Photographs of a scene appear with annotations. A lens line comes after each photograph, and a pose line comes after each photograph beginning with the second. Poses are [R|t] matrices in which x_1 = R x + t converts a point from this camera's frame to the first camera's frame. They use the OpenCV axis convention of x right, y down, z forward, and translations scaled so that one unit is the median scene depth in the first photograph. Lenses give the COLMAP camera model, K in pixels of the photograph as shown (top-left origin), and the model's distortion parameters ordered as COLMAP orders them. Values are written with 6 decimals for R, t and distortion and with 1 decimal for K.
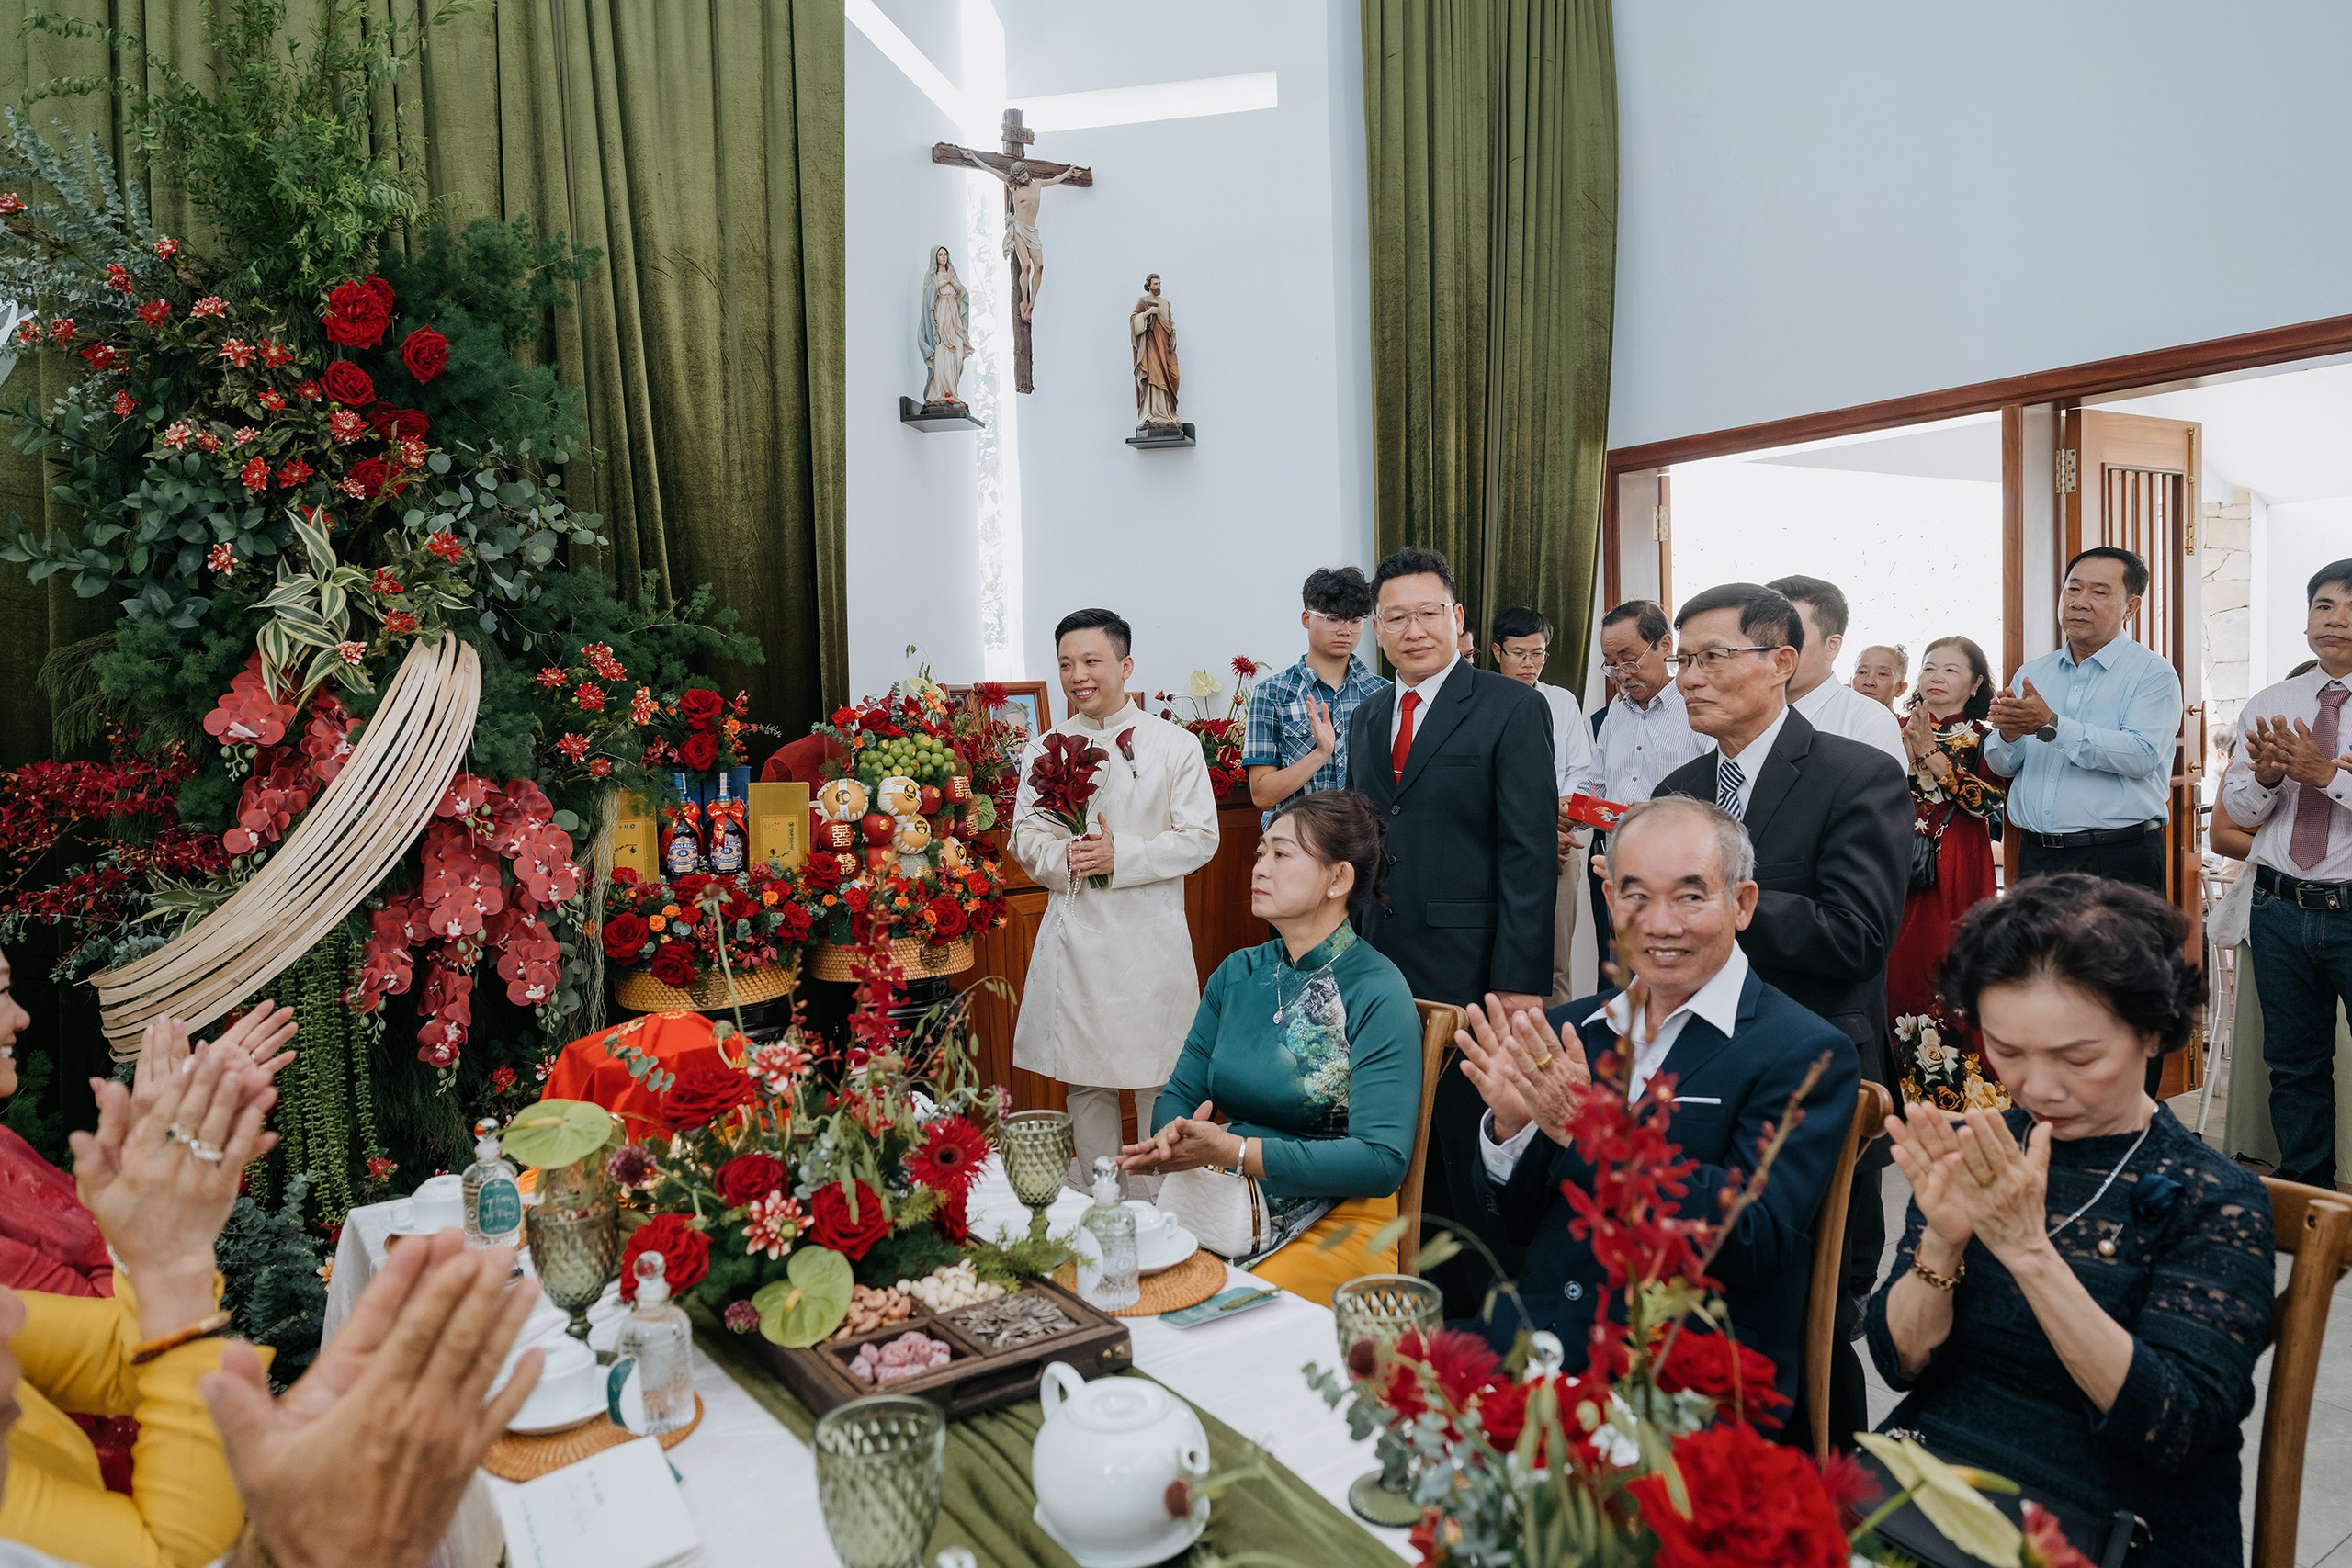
lens RADIAL K [[1575.6, 0, 1179.0], [0, 1575.6, 775.9], [0, 0, 1]] dist [0.002790, 0.001071]
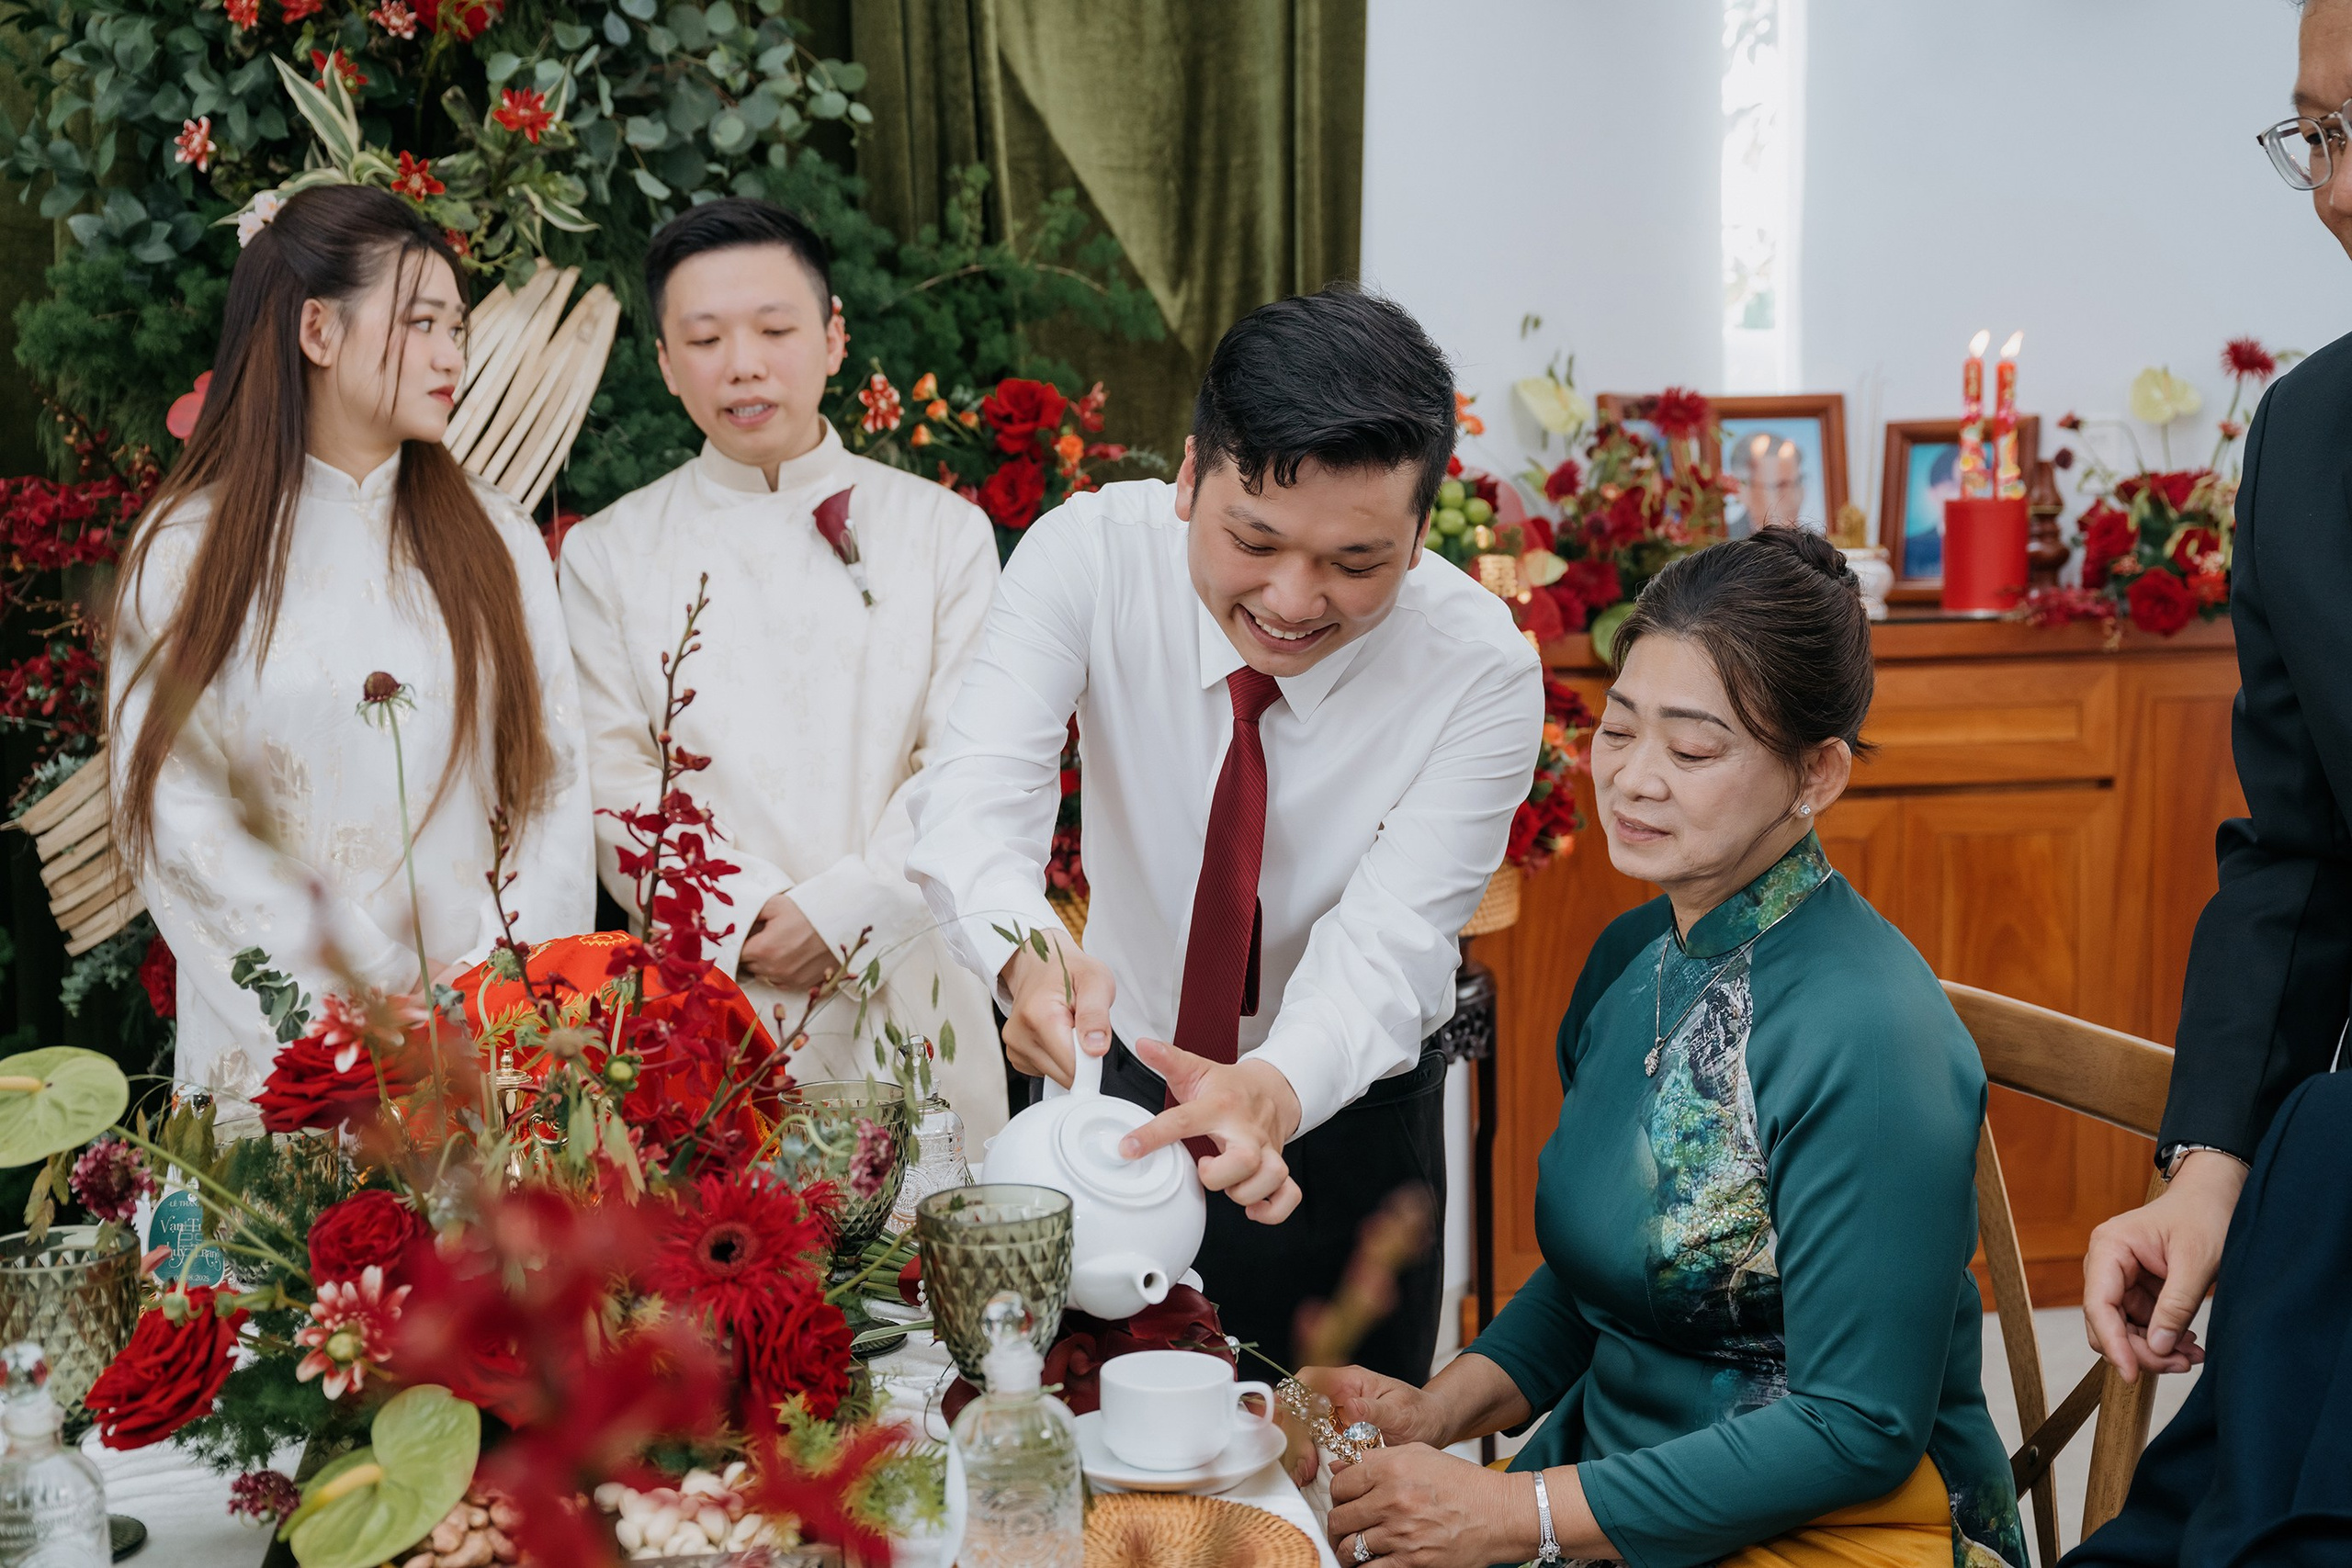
lens RADIAL K [[2782.9, 0, 1318.9], [0, 2782.9, 850.0], [0, 0, 1]] dist [-0.040526, 0.000000]
pose [[0.927359, 0.072405, -0.367099, 0.171824], [-0.038758, 0.994409, 0.098223, 0.009497], [0.372159, -0.076860, 0.924981, 0.135110]]
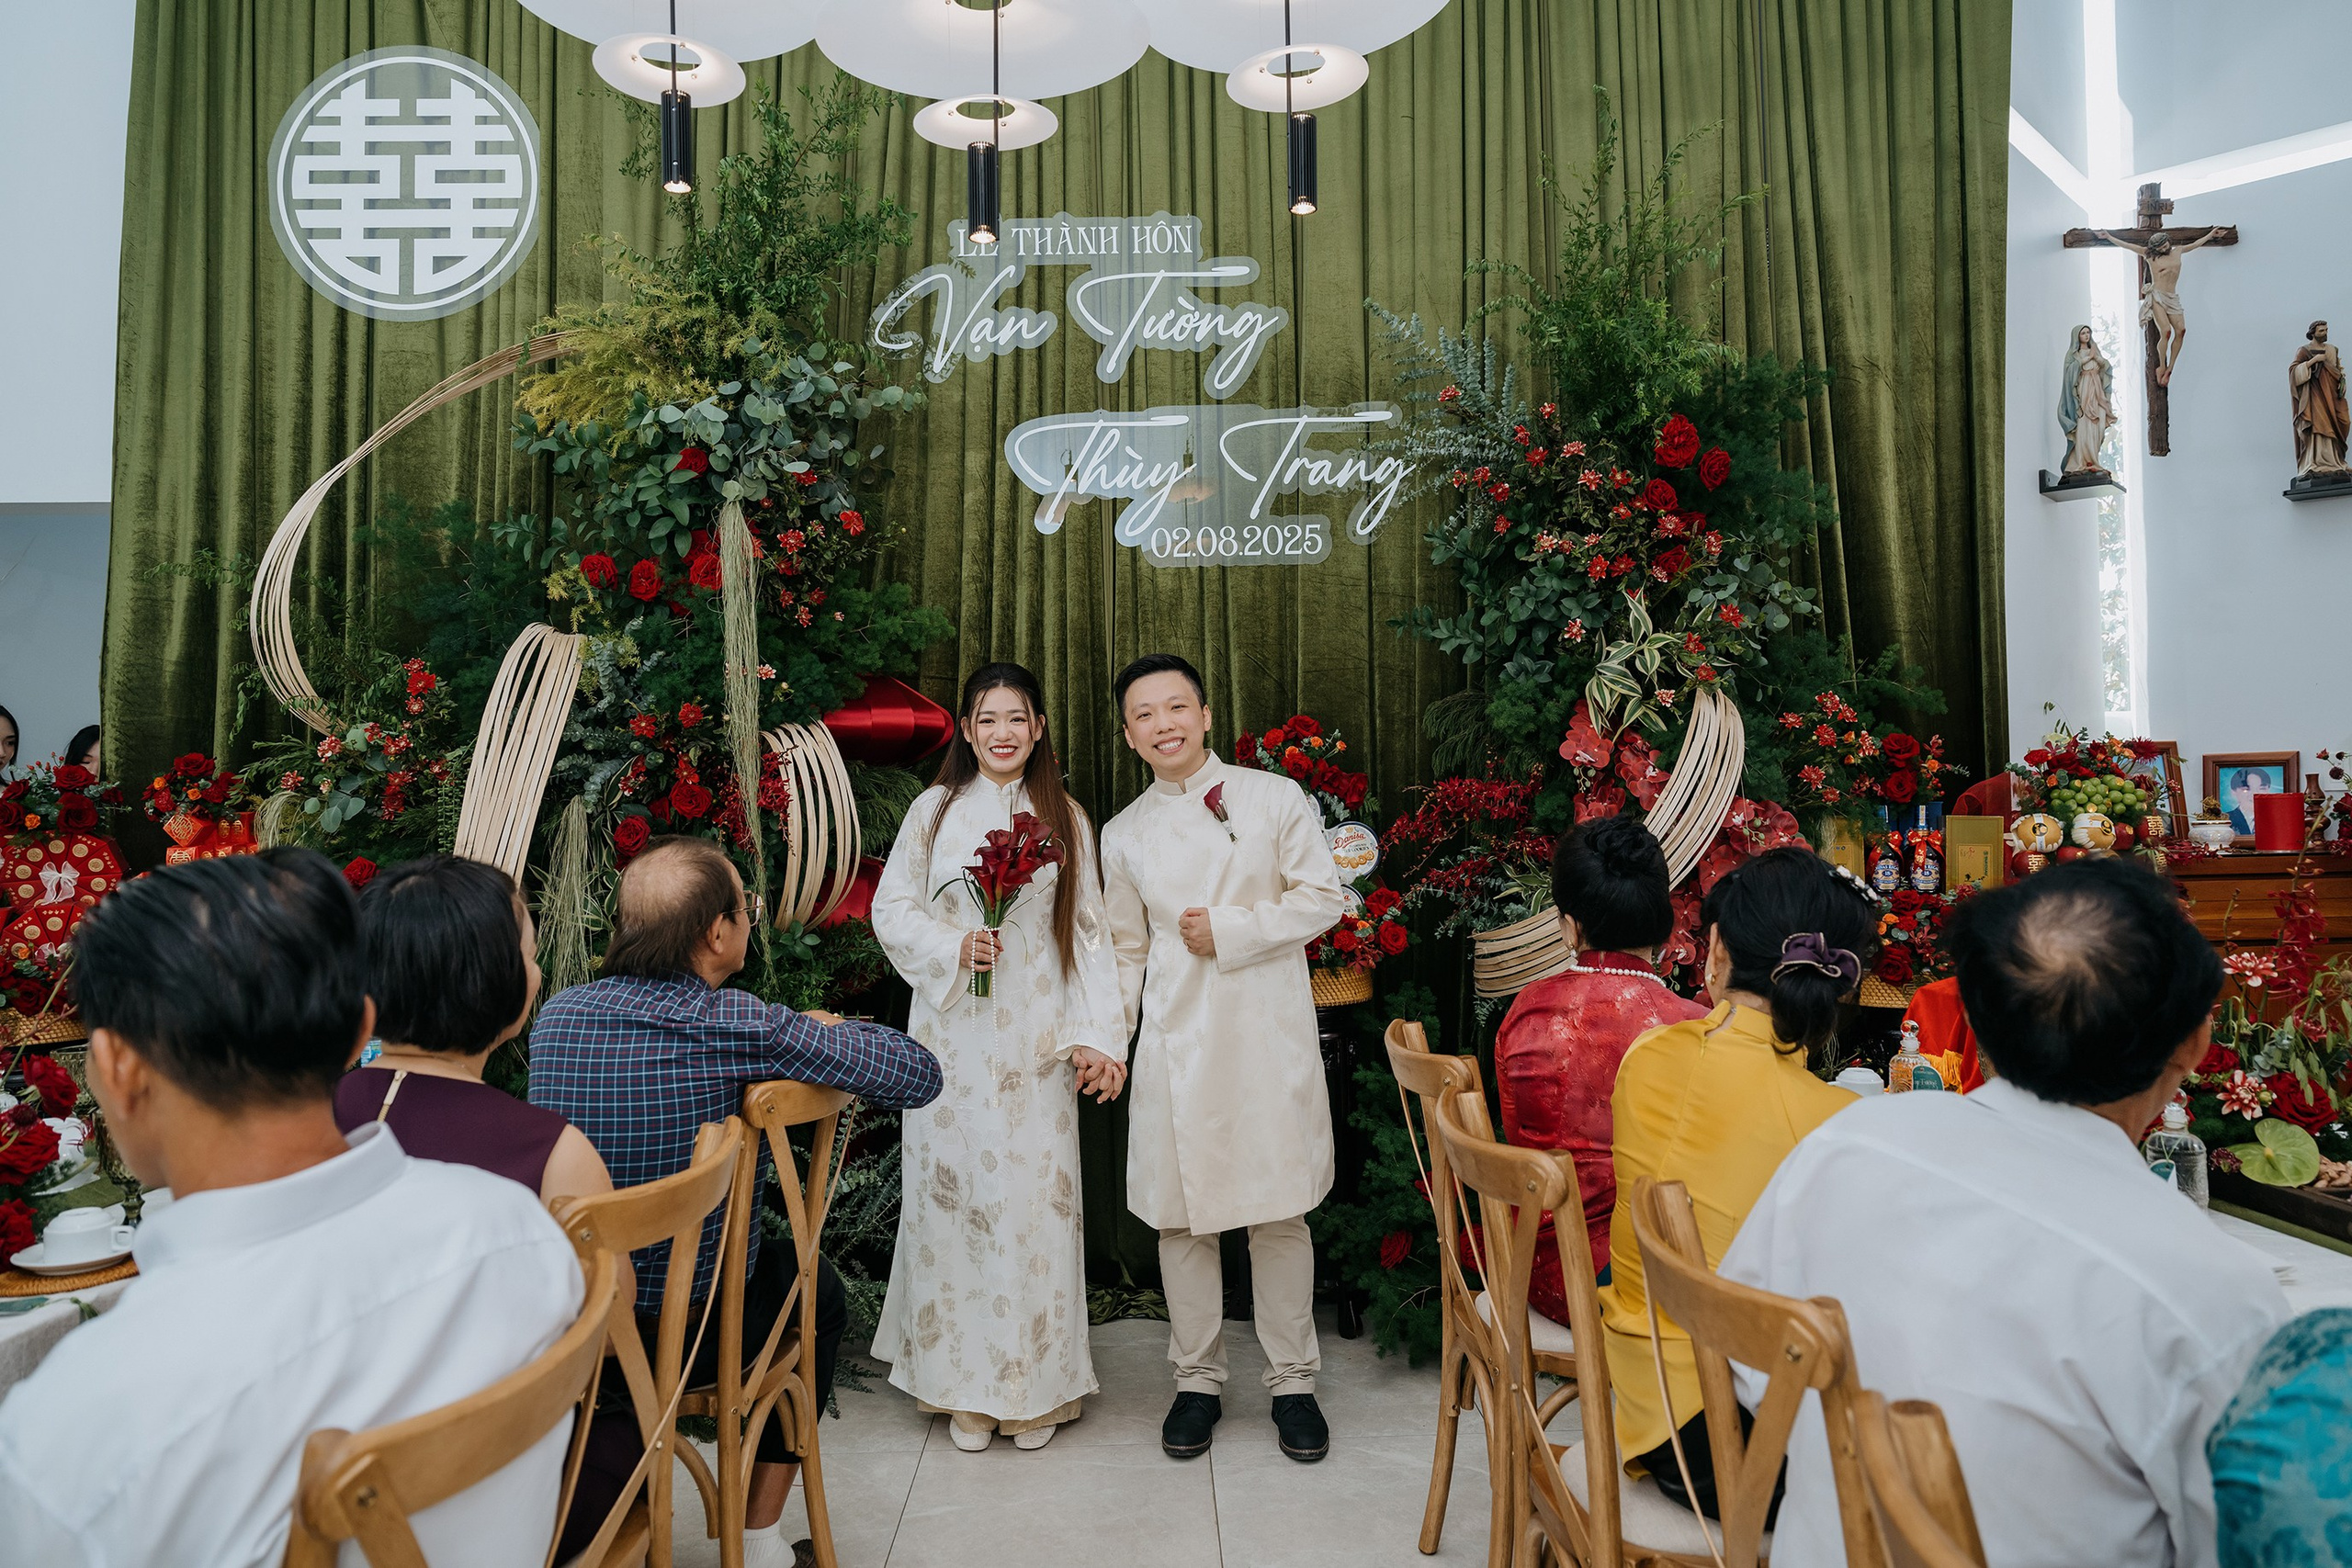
lens RADIAL K [[1575.6, 0, 1173.4], [0, 1575.6, 767.0], [0, 0, 1]] dist [0.002790, 0.001071]
pose [[0.847568, 0.002449, -0.530681, -0.150370], [-0.038467, 0.997642, -0.056833, 0.059529], [0.529291, 0.068583, 0.845664, -0.275112]]
